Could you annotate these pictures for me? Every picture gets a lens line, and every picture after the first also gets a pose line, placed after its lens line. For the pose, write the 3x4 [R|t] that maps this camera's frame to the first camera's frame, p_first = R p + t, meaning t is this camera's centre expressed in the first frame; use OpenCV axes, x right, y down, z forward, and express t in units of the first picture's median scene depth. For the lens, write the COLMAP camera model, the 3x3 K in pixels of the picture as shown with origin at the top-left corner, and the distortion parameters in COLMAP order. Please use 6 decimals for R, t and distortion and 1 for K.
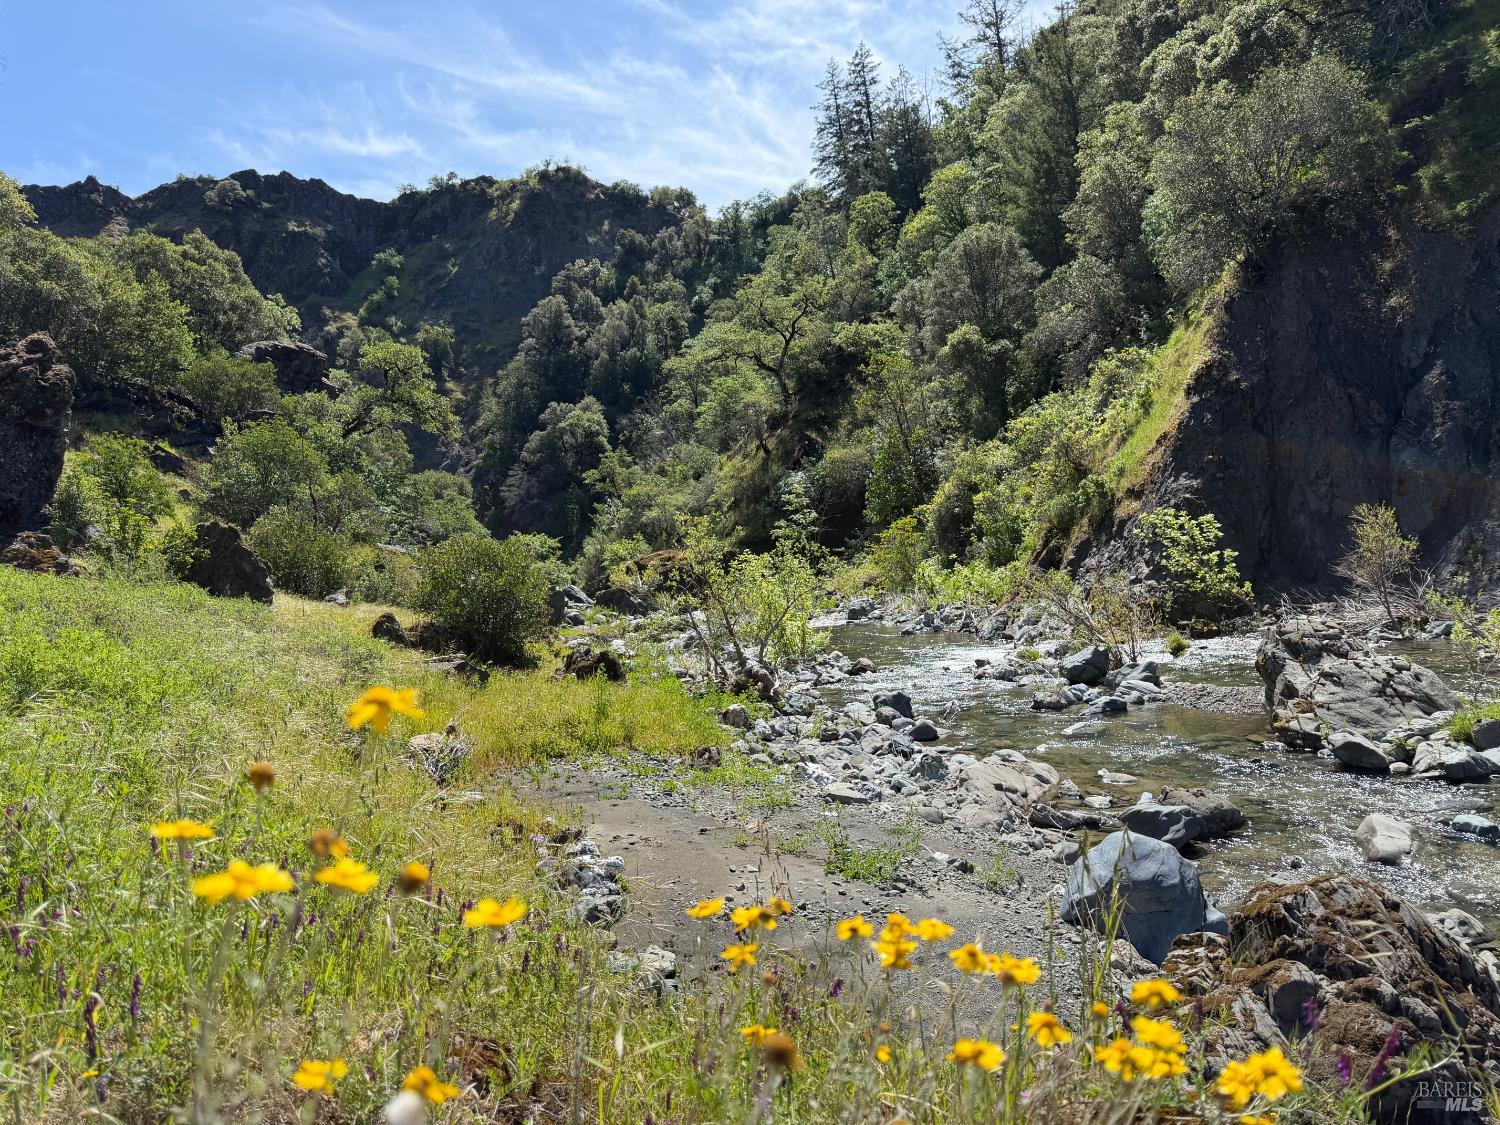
lens RADIAL K [[1060.8, 0, 750.0], [0, 1060.8, 562.5], [0, 0, 1]] dist [0.080420, -0.156631]
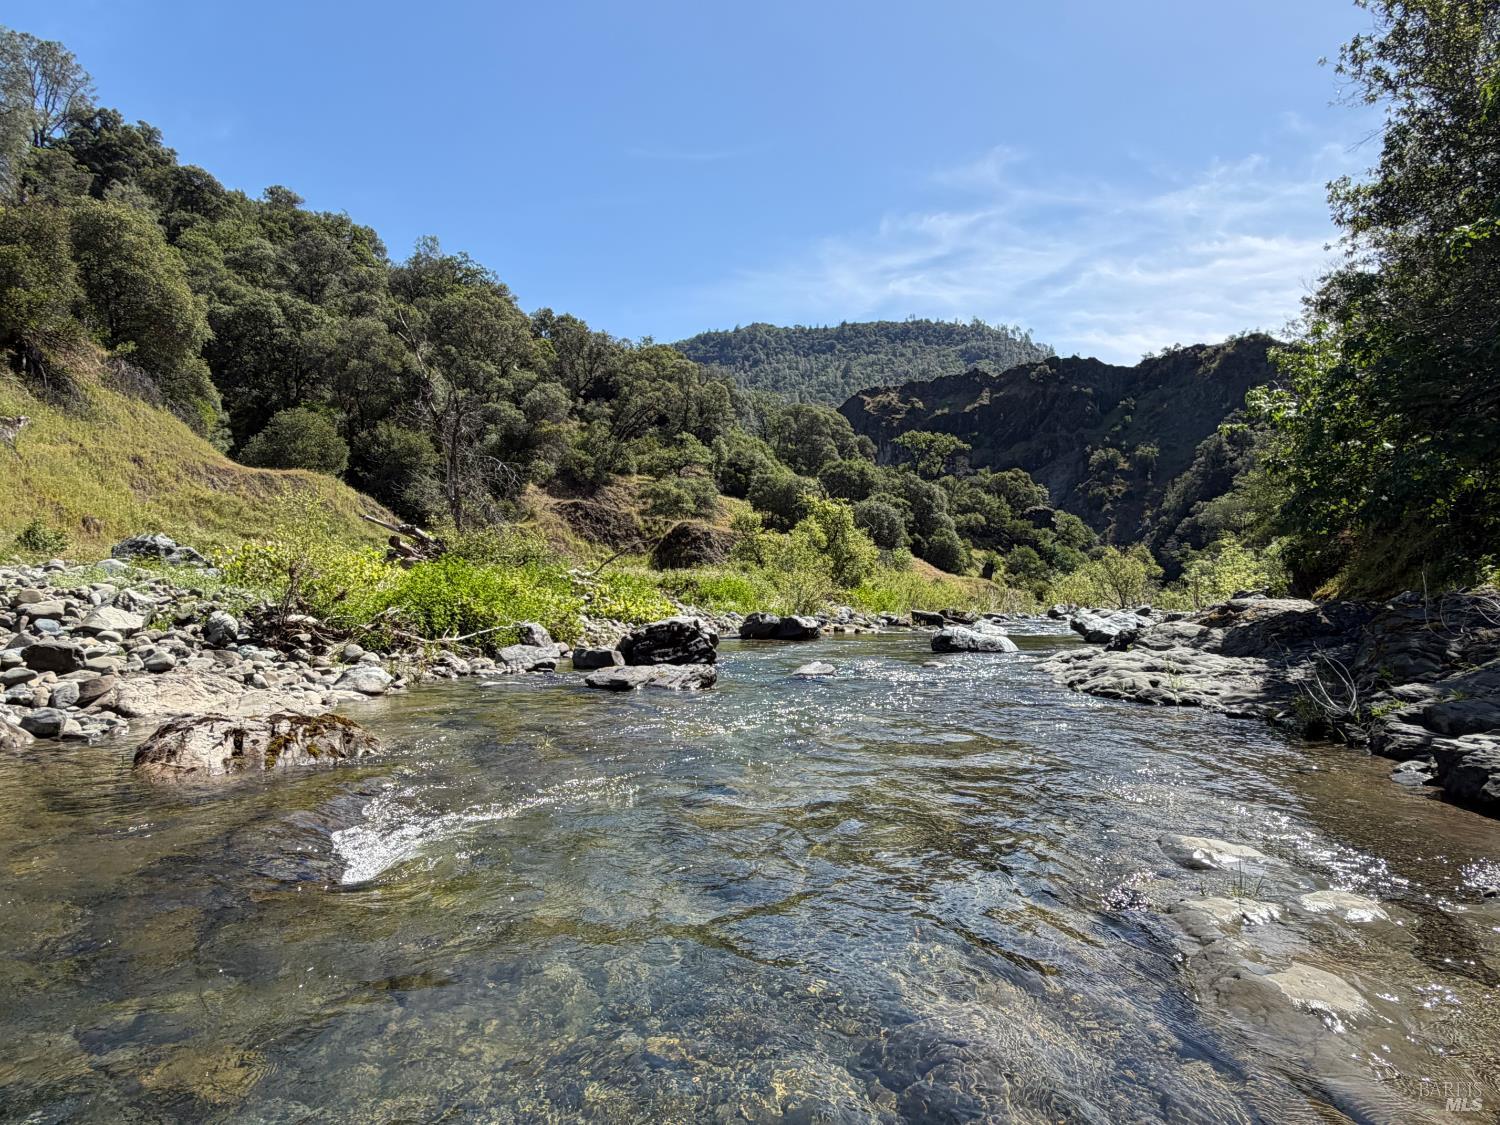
lens RADIAL K [[929.5, 0, 751.6], [0, 929.5, 567.9], [0, 0, 1]] dist [-0.060134, 0.079361]
pose [[0.729475, 0.090733, -0.677963, 0.242635], [-0.097838, 0.994812, 0.027867, -0.009076], [0.676975, 0.046002, 0.734567, -0.466534]]
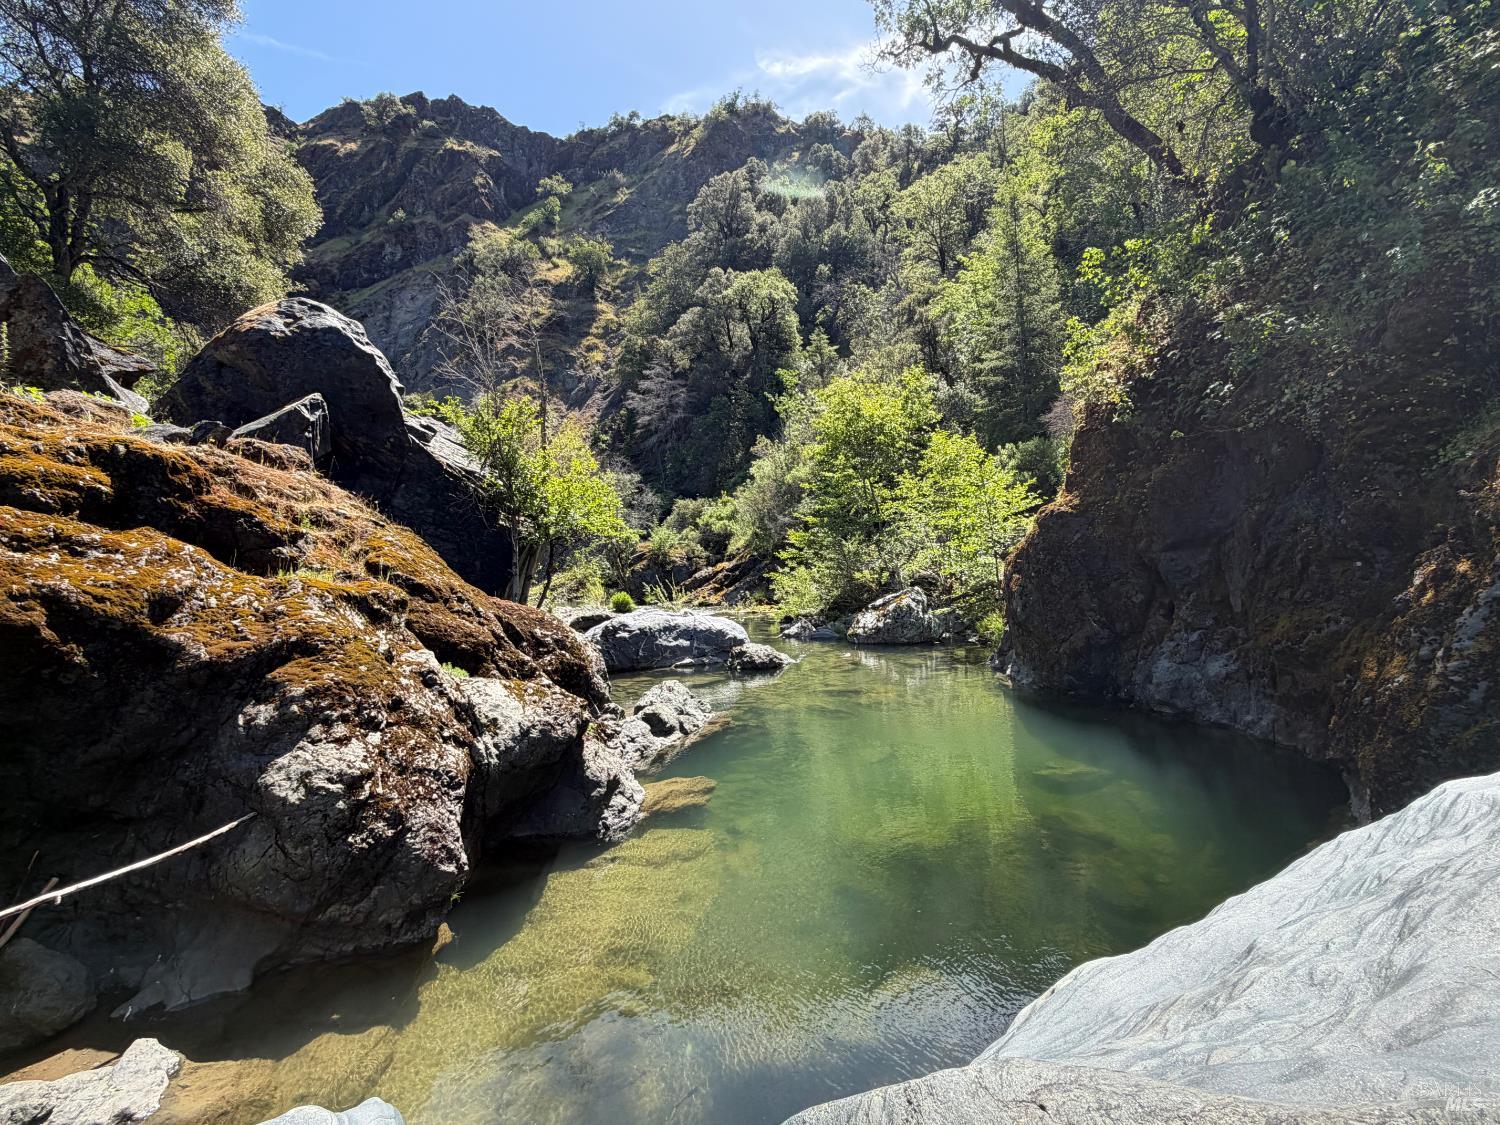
lens RADIAL K [[760.5, 0, 750.0], [0, 760.5, 562.5], [0, 0, 1]] dist [-0.000518, -0.000101]
pose [[0.986882, 0.056698, -0.151158, -0.062574], [-0.055818, 0.998390, 0.010065, 0.016790], [0.151486, -0.001496, 0.988458, 0.401732]]
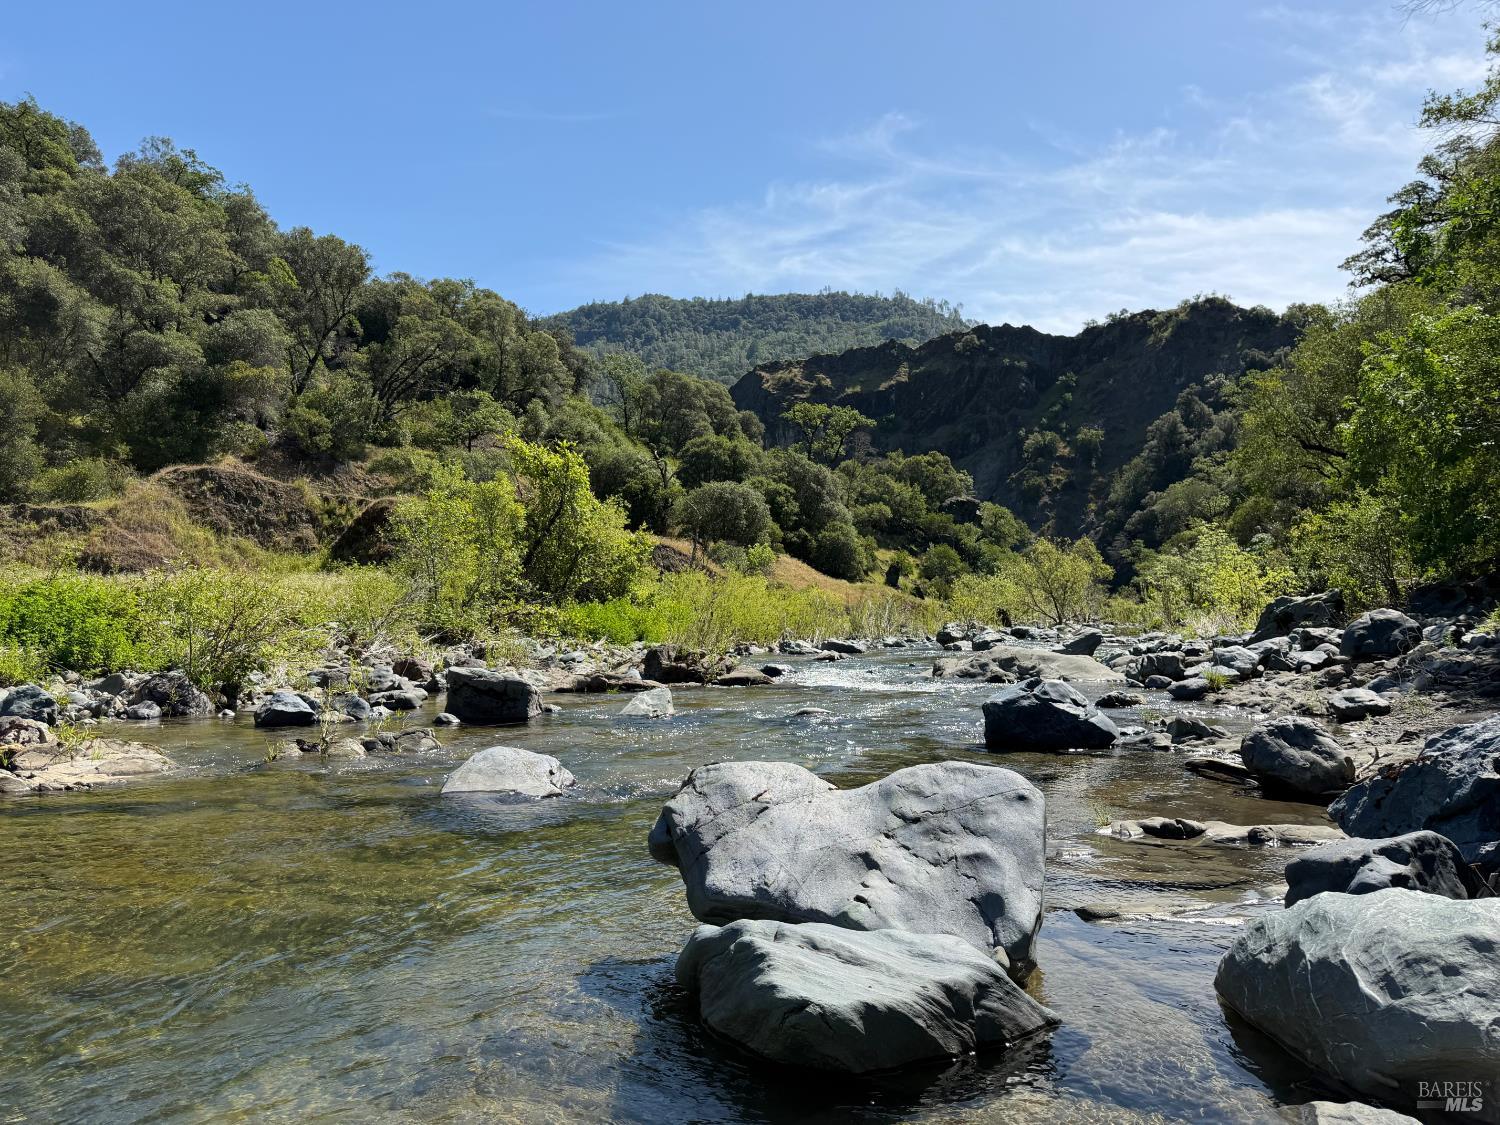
lens RADIAL K [[1060.8, 0, 750.0], [0, 1060.8, 562.5], [0, 0, 1]] dist [0.080420, -0.156631]
pose [[0.791692, 0.073999, -0.606422, 0.218749], [-0.088772, 0.996036, 0.005649, -0.008559], [0.604436, 0.049361, 0.795123, -0.399272]]
